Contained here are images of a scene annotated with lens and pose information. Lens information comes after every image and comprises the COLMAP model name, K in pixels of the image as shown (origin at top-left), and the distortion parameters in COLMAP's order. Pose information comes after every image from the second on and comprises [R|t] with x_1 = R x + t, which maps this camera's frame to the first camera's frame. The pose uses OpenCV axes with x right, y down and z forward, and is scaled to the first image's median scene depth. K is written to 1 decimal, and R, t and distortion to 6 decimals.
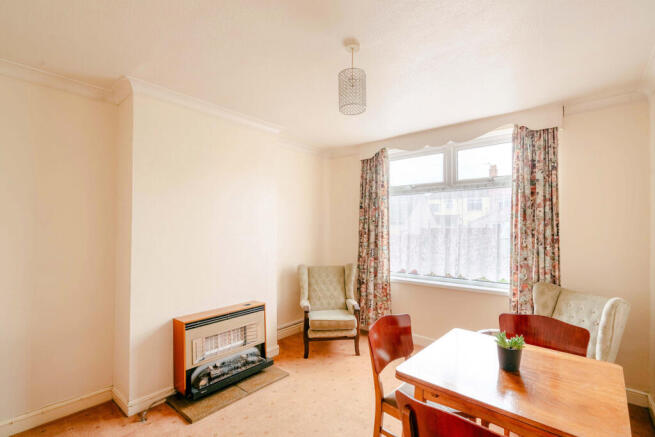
lens RADIAL K [[299.1, 0, 350.3], [0, 299.1, 219.9], [0, 0, 1]] dist [-0.020205, 0.000020]
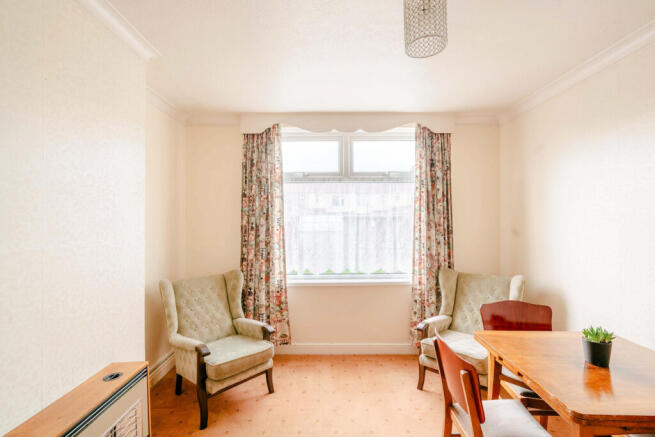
lens RADIAL K [[290.7, 0, 331.0], [0, 290.7, 215.7], [0, 0, 1]] dist [-0.016837, 0.009488]
pose [[0.781646, 0.006728, 0.623686, -0.271701], [-0.009035, 0.999959, 0.000537, 0.008610], [-0.623657, -0.006055, 0.781675, 0.297761]]
